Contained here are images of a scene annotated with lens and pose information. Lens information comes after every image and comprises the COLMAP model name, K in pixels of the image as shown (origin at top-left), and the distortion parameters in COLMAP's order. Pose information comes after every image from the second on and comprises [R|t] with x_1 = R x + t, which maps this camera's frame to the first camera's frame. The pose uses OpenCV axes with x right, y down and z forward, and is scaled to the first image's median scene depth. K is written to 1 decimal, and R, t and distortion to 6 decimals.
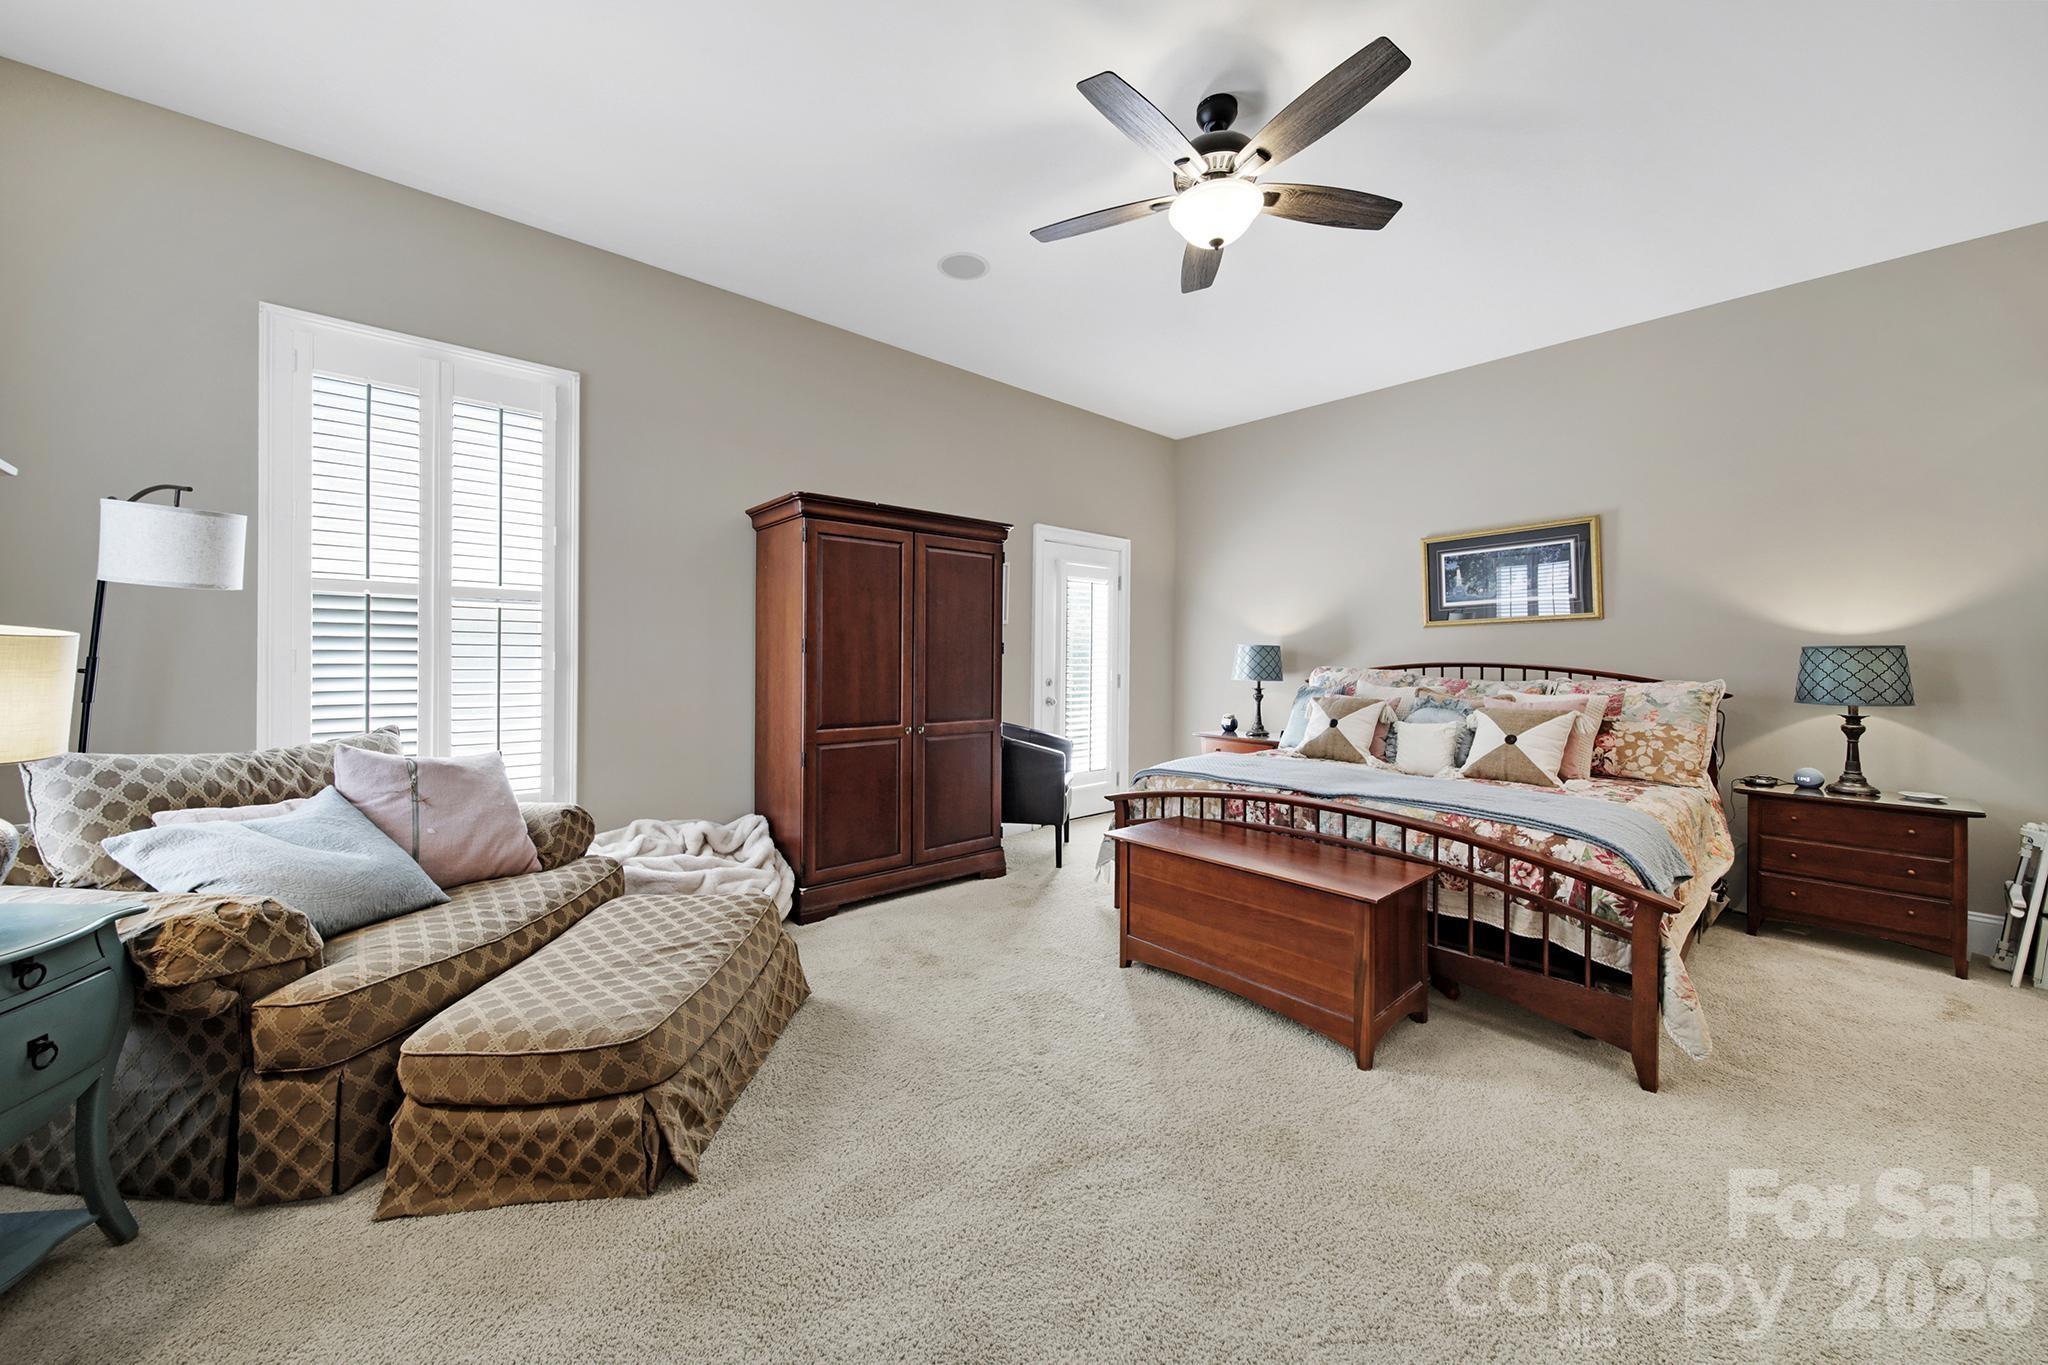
lens RADIAL K [[739.5, 0, 1048.7], [0, 739.5, 652.6], [0, 0, 1]] dist [0.001301, -0.001487]
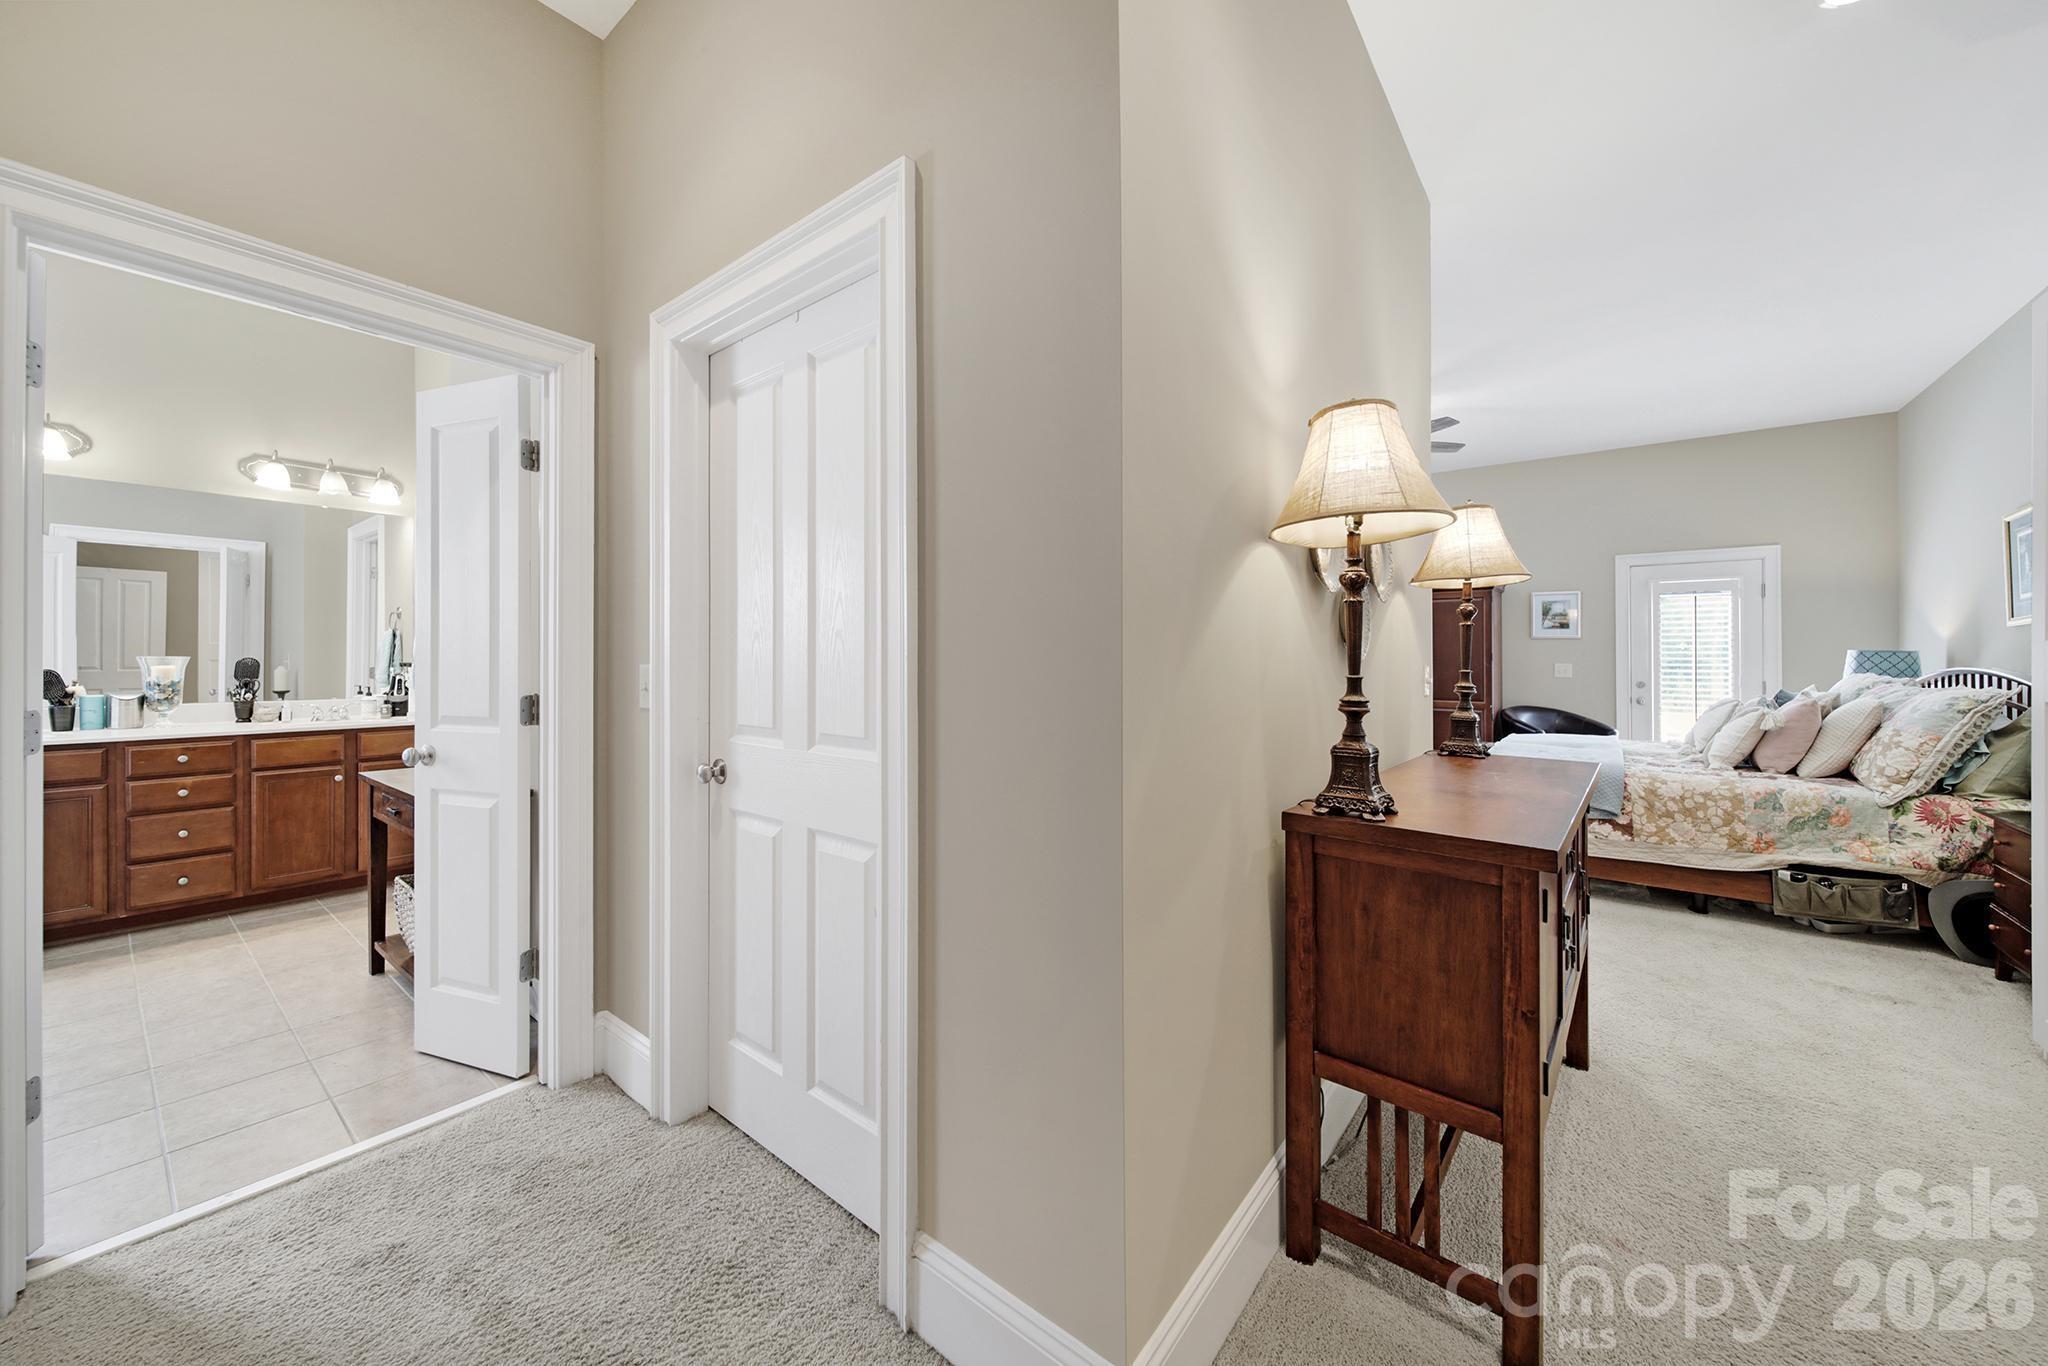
lens RADIAL K [[739.5, 0, 1013.1], [0, 739.5, 655.7], [0, 0, 1]] dist [0.001301, -0.001487]
pose [[0.150511, -0.011743, -0.988539, 1.710946], [0.001152, 0.999931, -0.011703, 0.010463], [0.988608, 0.000623, 0.150514, -0.299235]]
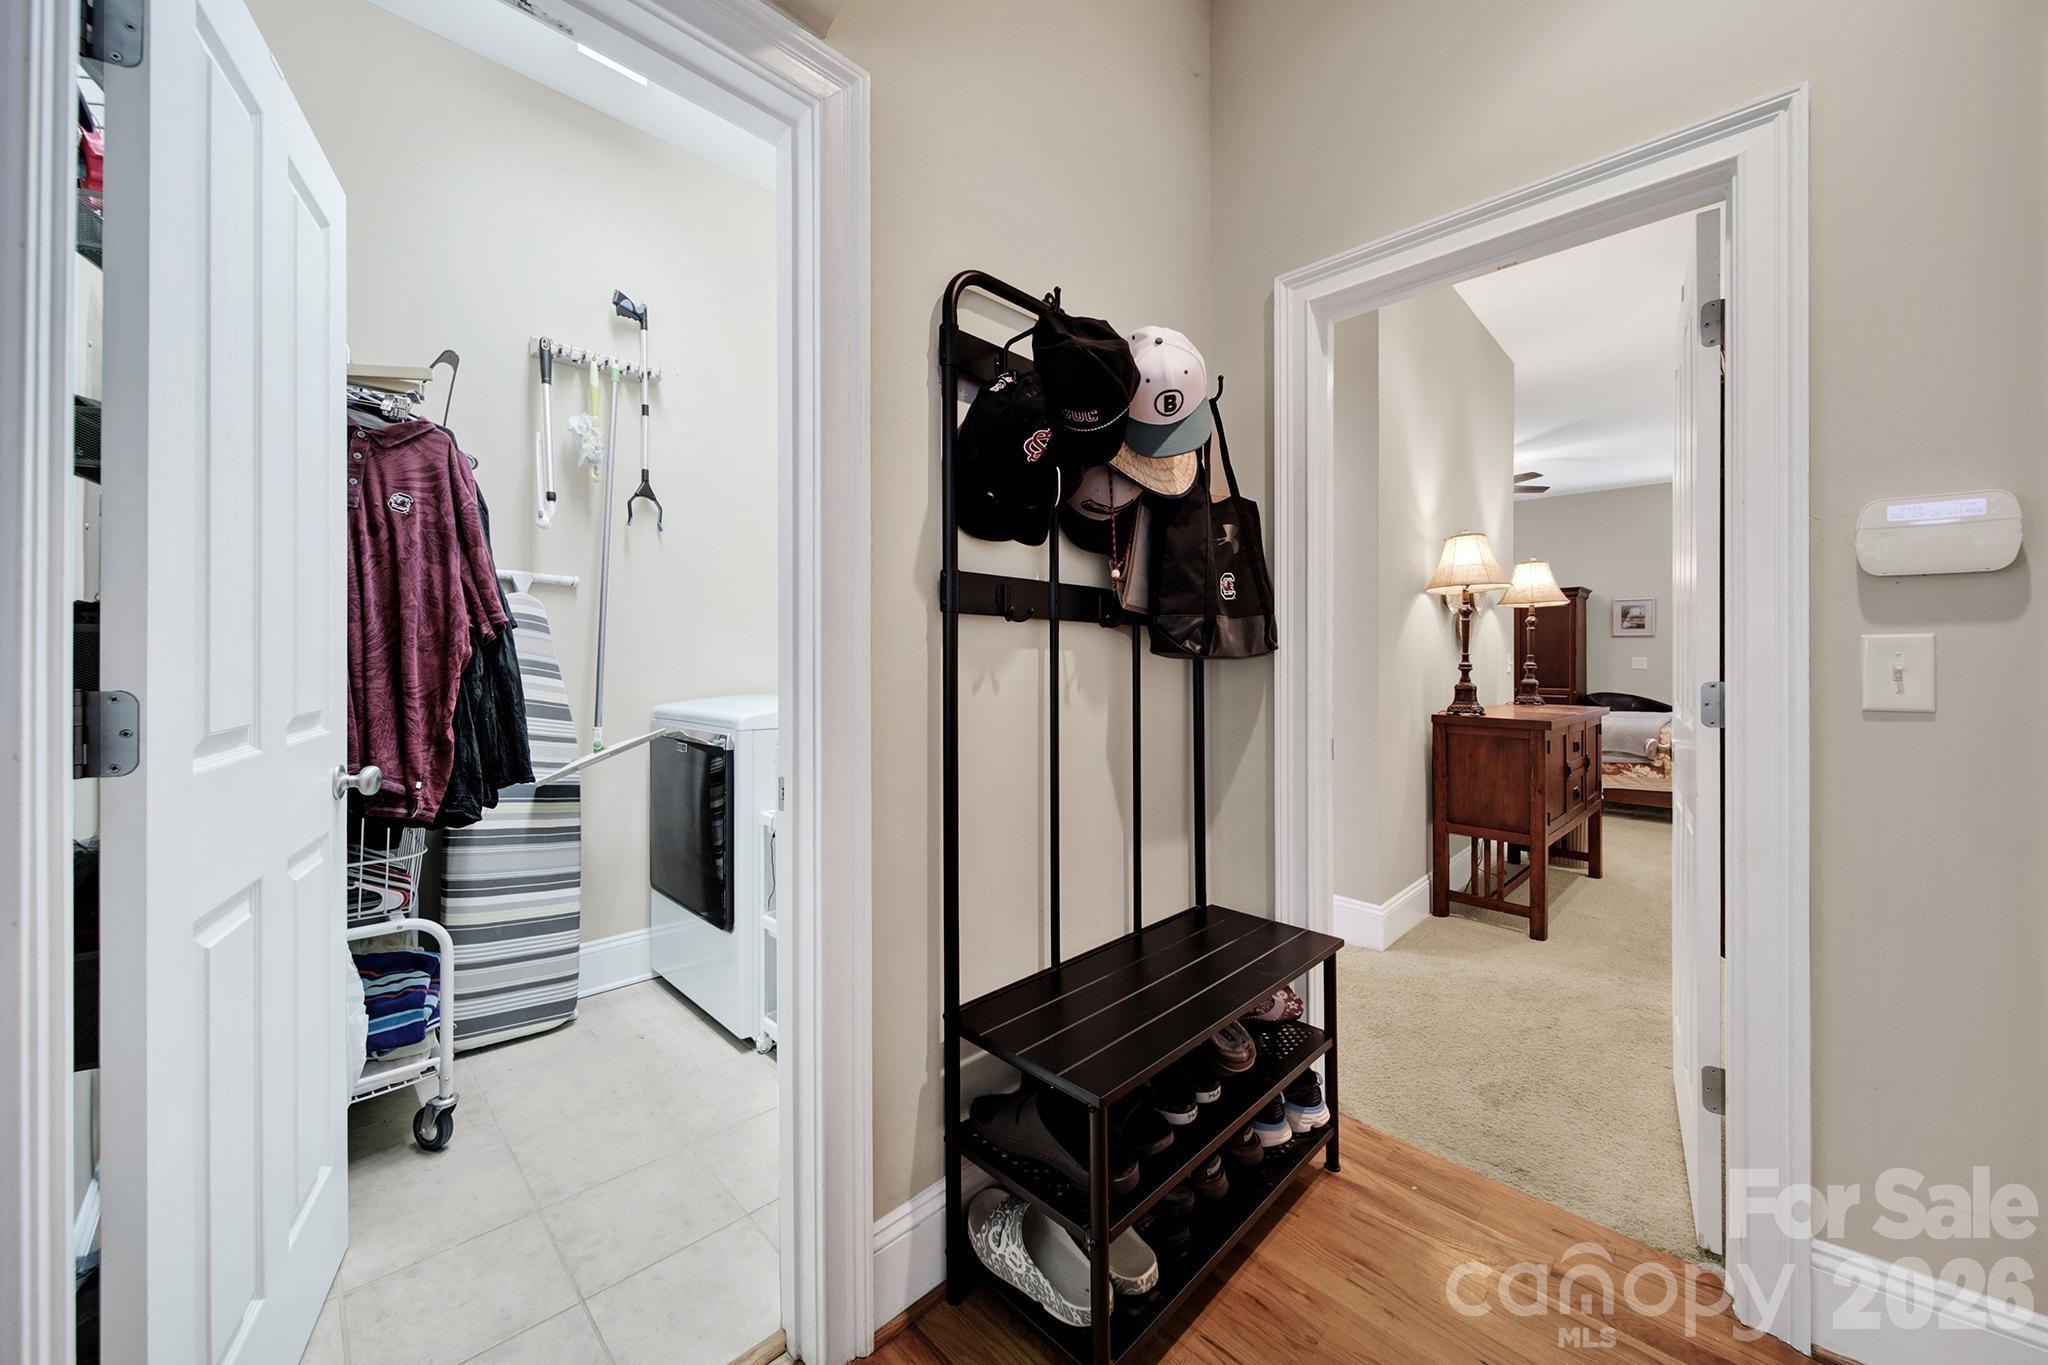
lens RADIAL K [[739.5, 0, 1032.1], [0, 739.5, 662.3], [0, 0, 1]] dist [0.001301, -0.001487]
pose [[0.063179, -0.004578, -0.997992, 2.279038], [0.002703, 0.999987, -0.004416, 0.032526], [0.997999, -0.002419, 0.063190, -0.688637]]
